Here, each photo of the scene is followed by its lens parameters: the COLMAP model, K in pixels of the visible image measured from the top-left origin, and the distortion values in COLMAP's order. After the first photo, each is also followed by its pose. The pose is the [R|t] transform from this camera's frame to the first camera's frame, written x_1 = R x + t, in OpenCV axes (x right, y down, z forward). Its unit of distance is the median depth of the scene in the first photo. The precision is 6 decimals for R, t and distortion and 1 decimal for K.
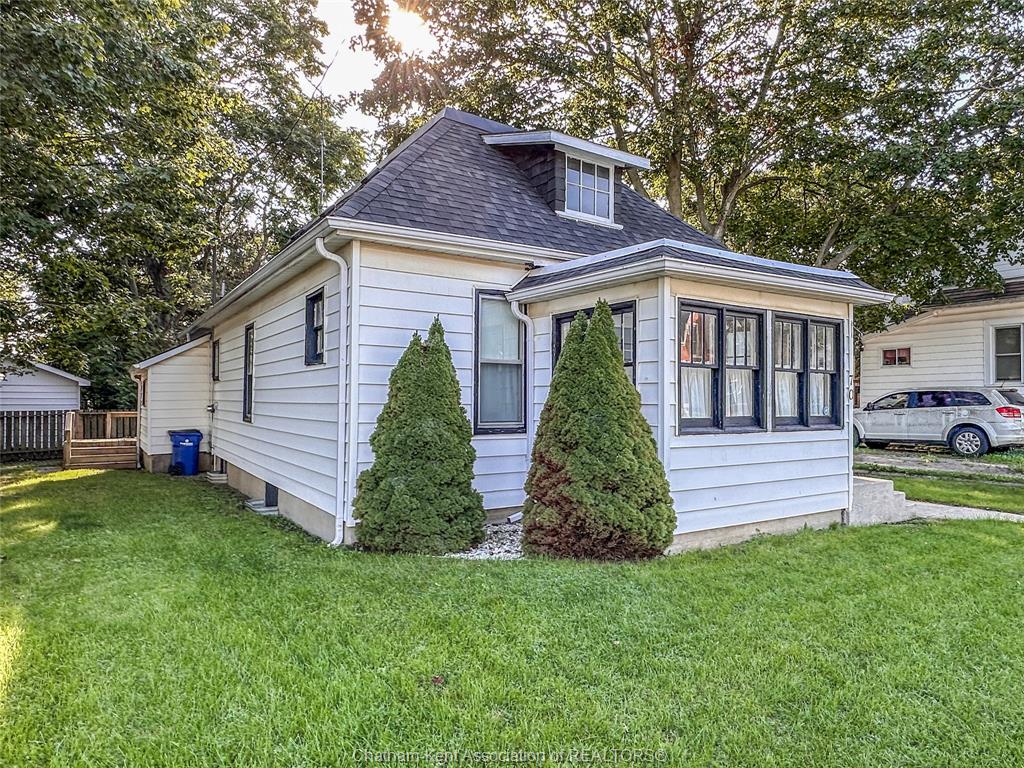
lens RADIAL K [[650.0, 0, 512.0], [0, 650.0, 384.0], [0, 0, 1]] dist [-0.000610, -0.000468]
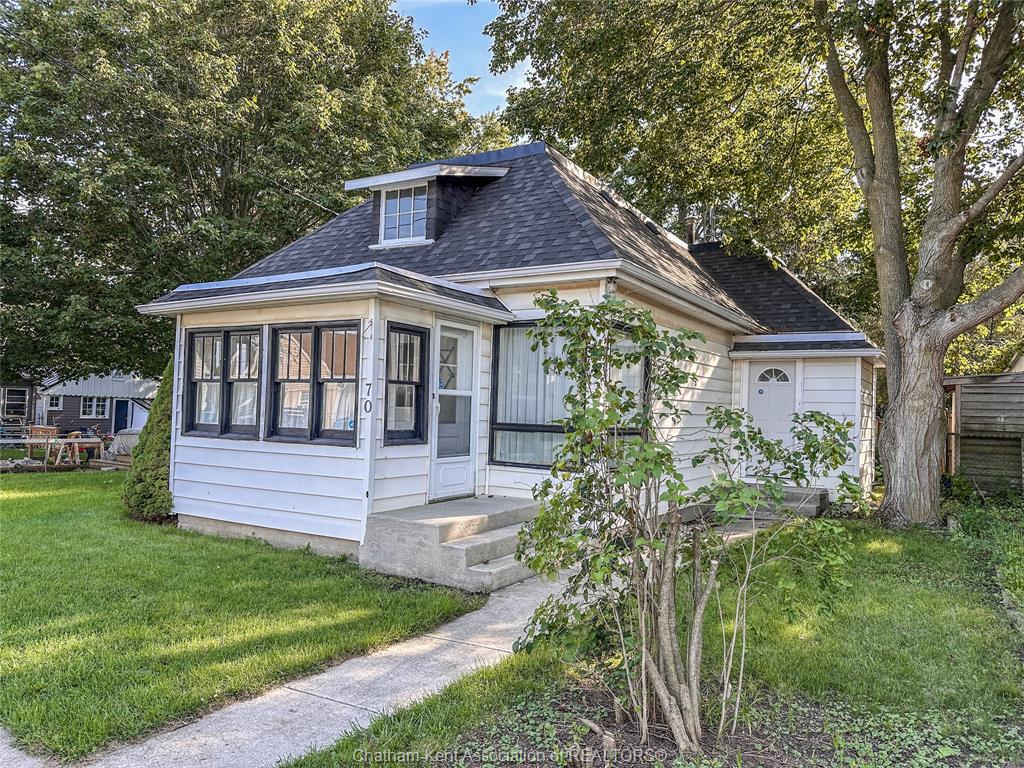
lens RADIAL K [[725.6, 0, 512.0], [0, 725.6, 384.0], [0, 0, 1]] dist [0.054336, -0.000068]
pose [[0.427576, -0.030716, -0.903457, 1.564980], [-0.009293, 0.999220, -0.038370, 0.023169], [0.903932, 0.024802, 0.426957, 0.824362]]
